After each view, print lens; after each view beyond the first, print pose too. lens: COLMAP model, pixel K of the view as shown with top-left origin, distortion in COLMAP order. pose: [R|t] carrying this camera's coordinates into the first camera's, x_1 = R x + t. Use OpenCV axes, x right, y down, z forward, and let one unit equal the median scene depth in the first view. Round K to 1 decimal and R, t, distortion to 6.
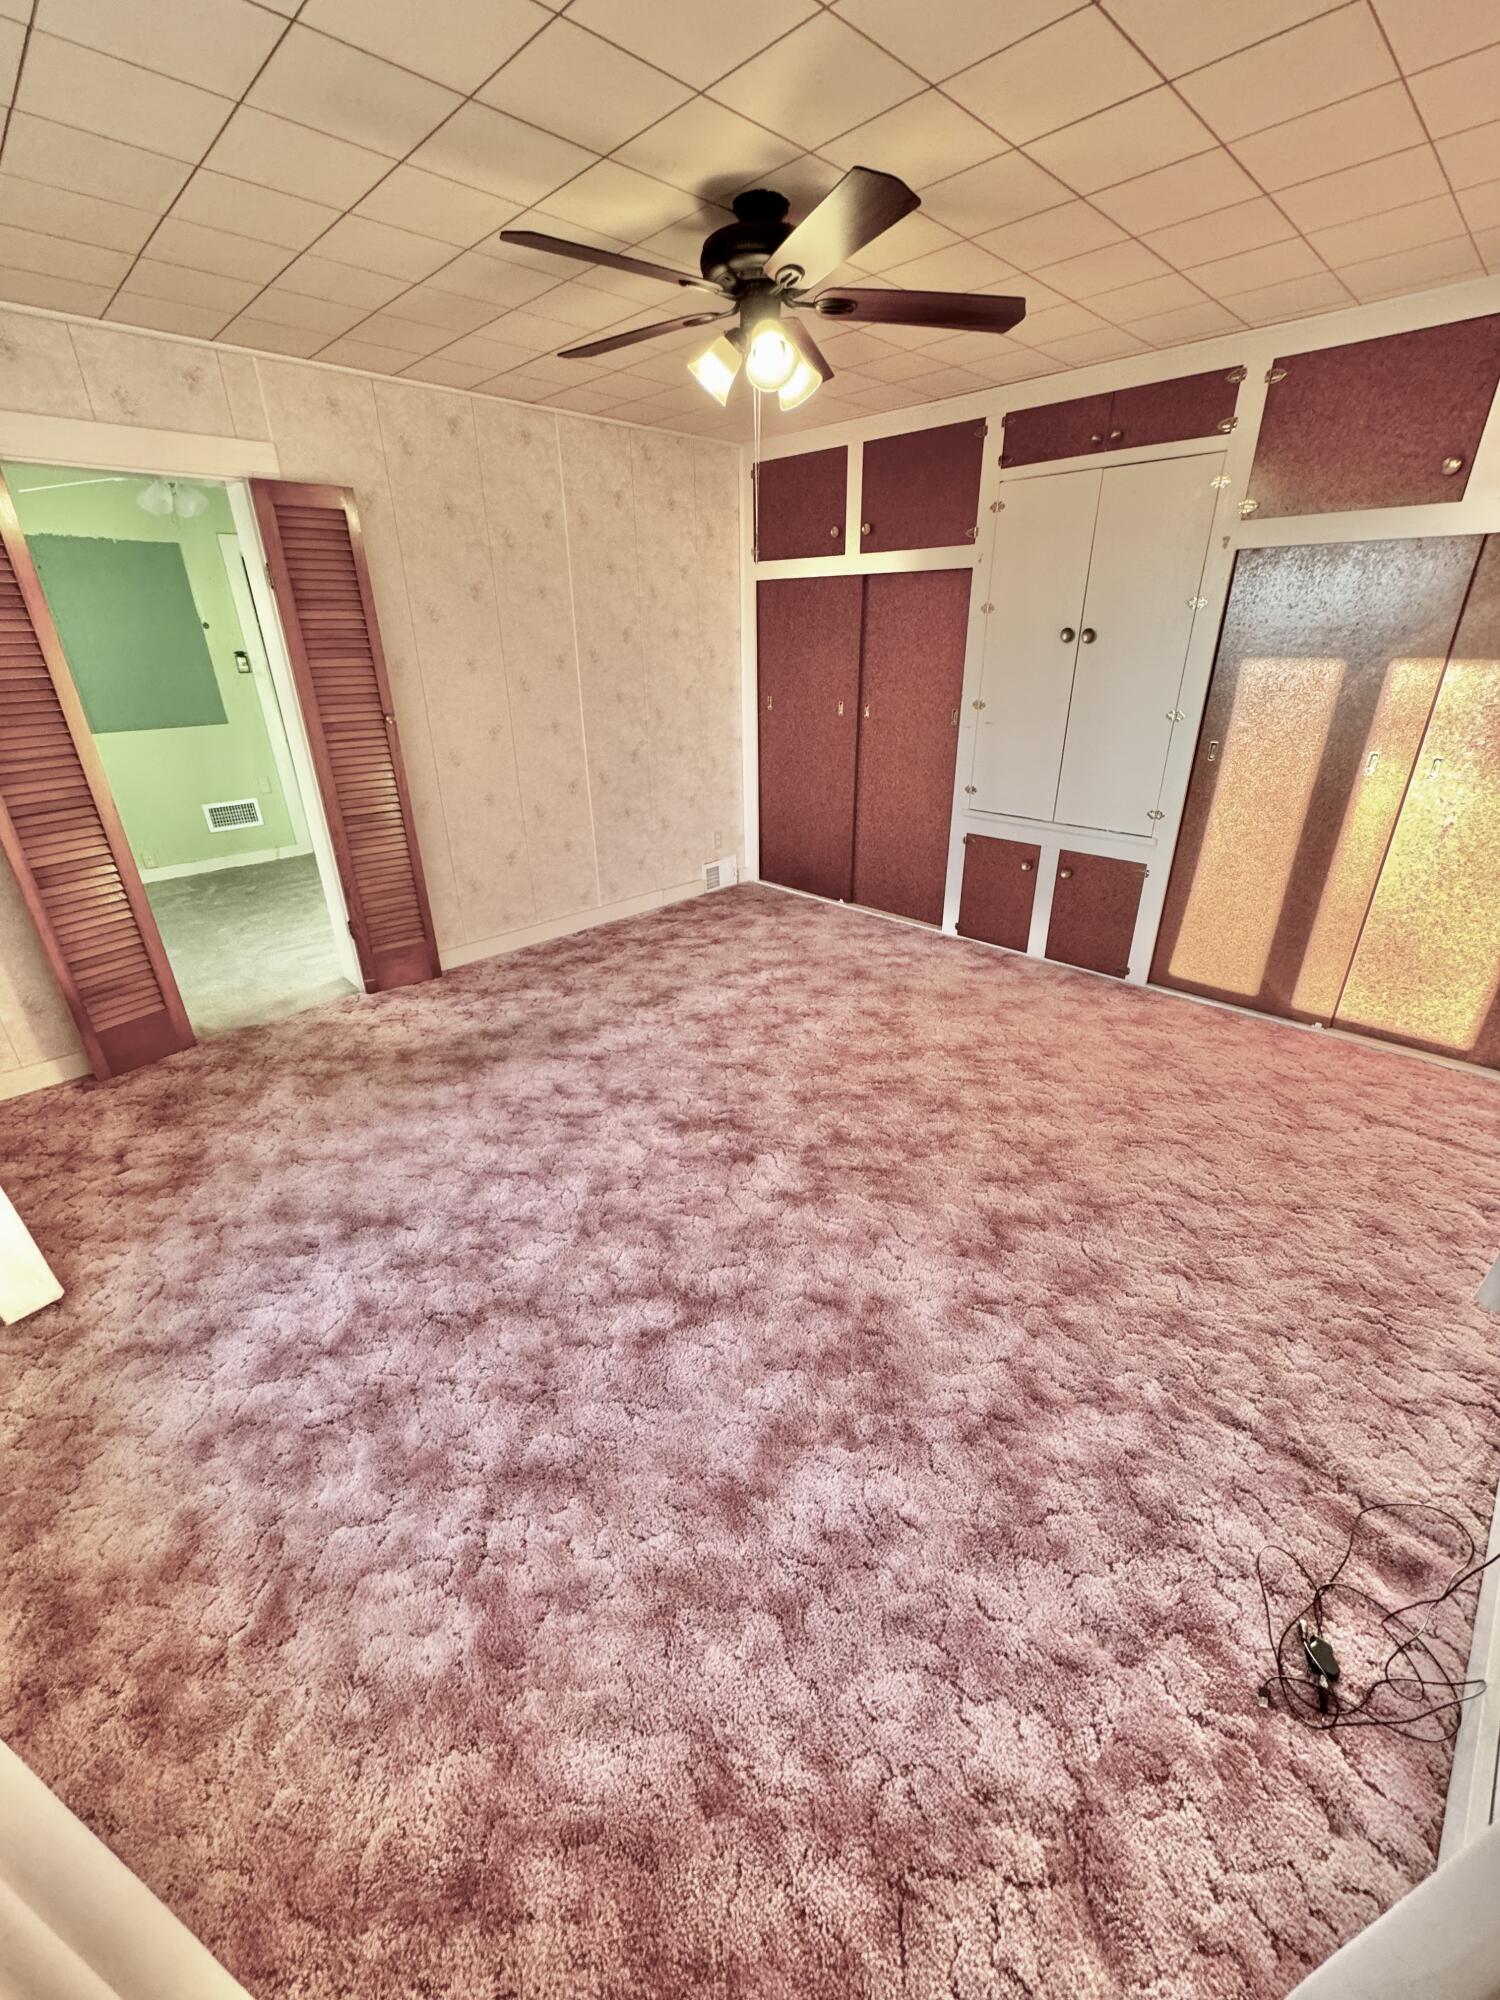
lens RADIAL K [[795.1, 0, 751.8], [0, 795.1, 994.0], [0, 0, 1]] dist [-0.001284, 0.000031]
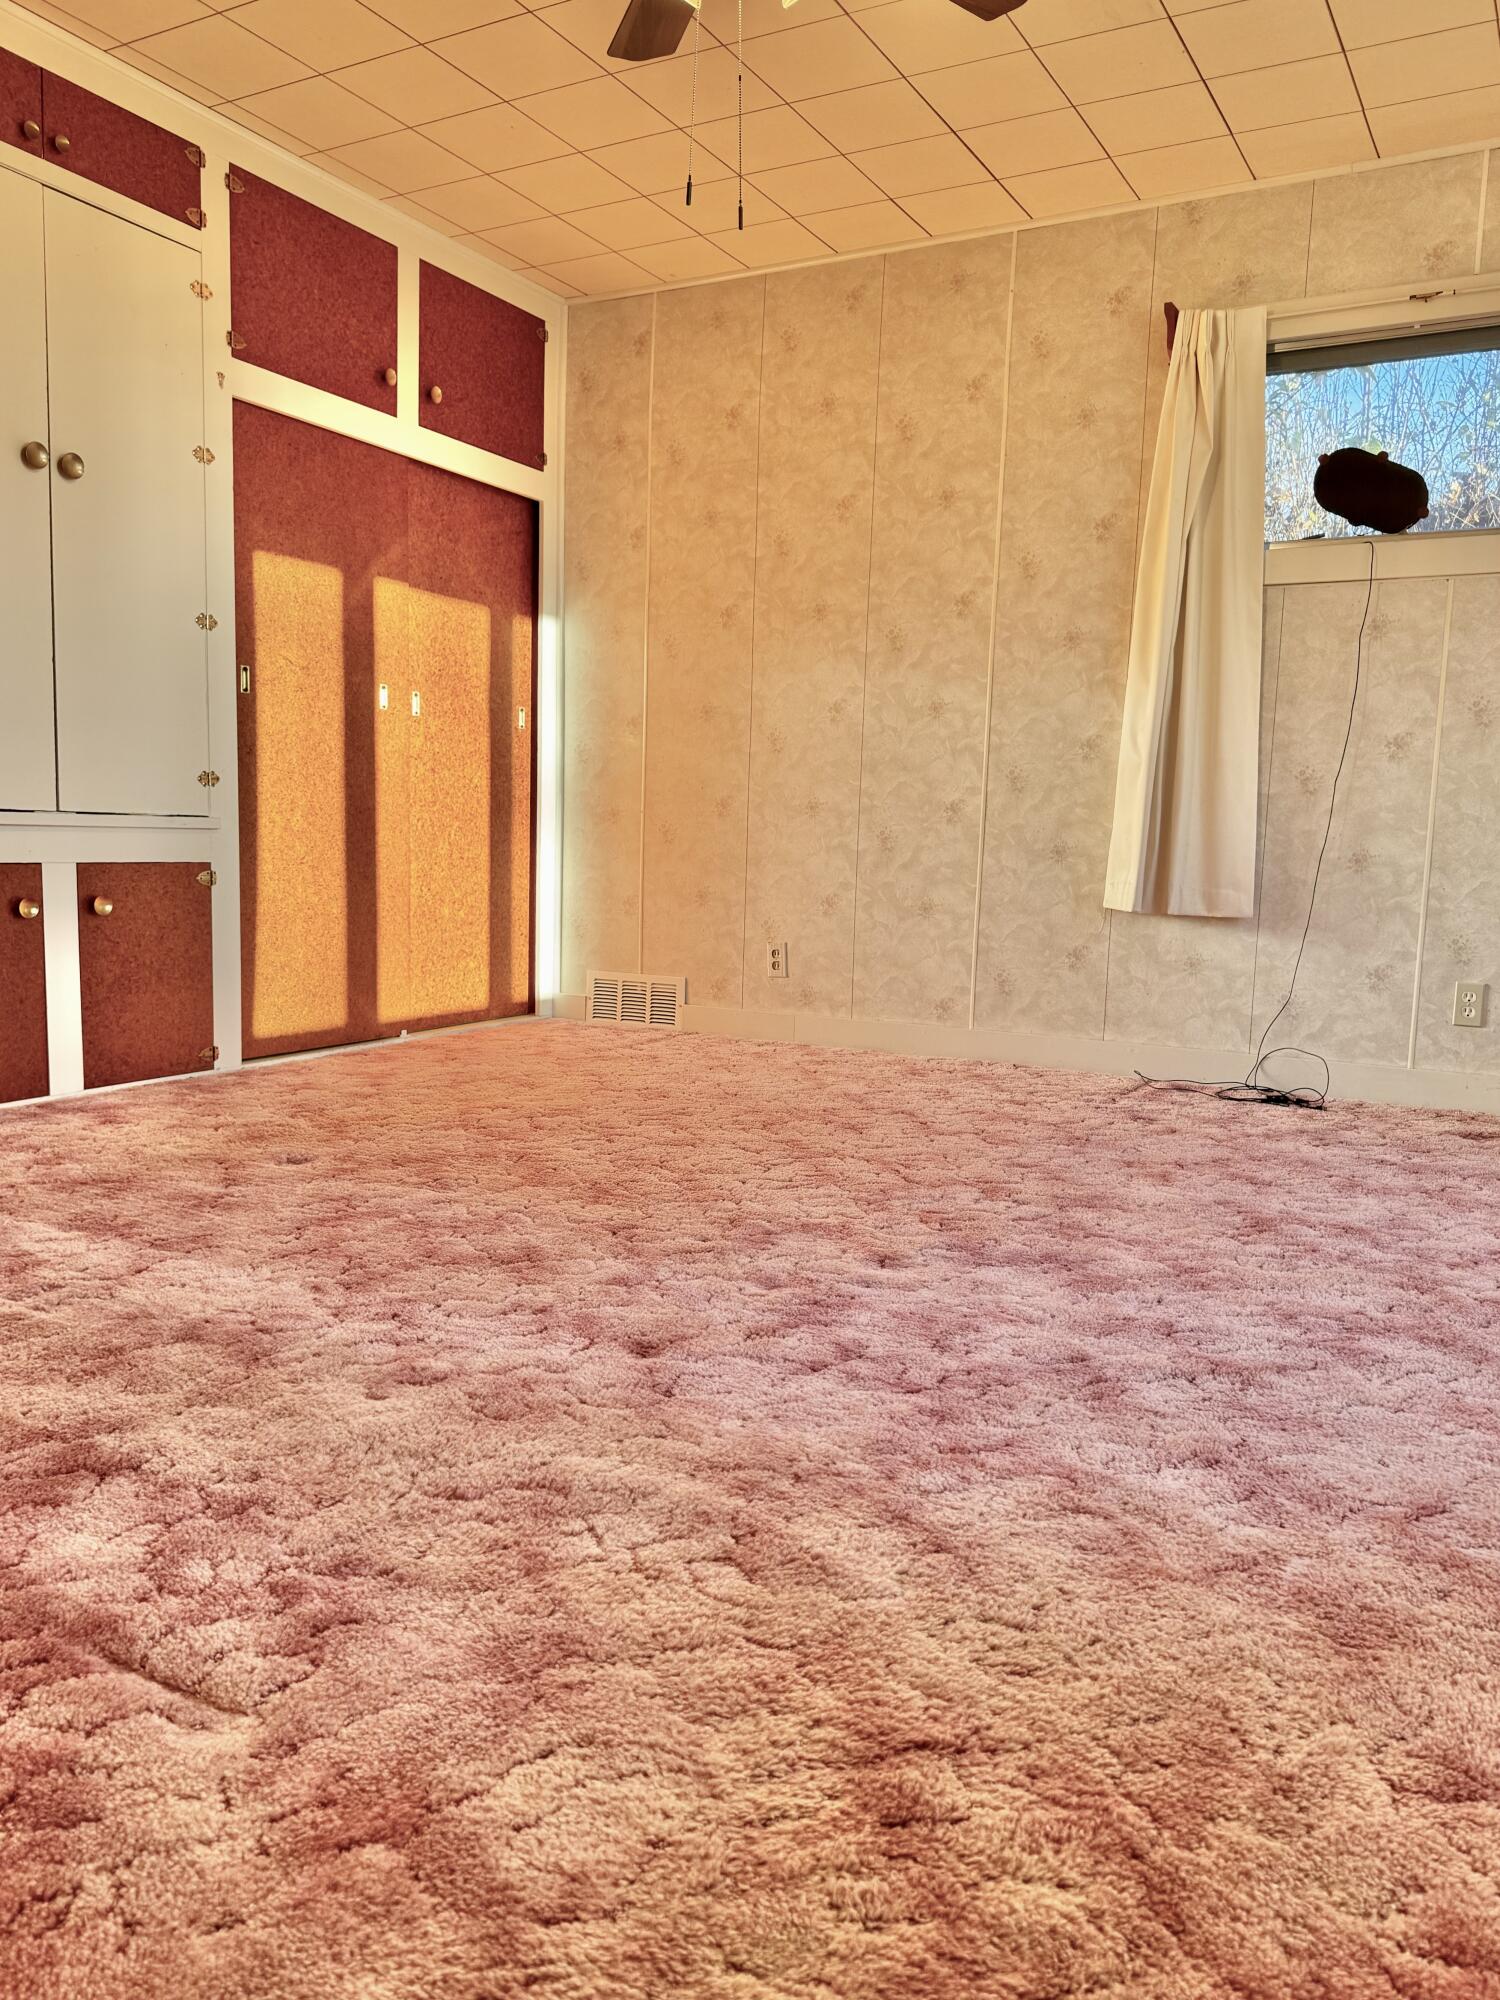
lens RADIAL K [[1430.0, 0, 726.0], [0, 1430.0, 1010.3], [0, 0, 1]] dist [0.195093, -0.347753]
pose [[-0.238123, -0.115807, 0.964306, -0.700047], [0.394754, 0.895617, 0.205037, -0.141461], [-0.887393, 0.429487, -0.167552, 0.919281]]
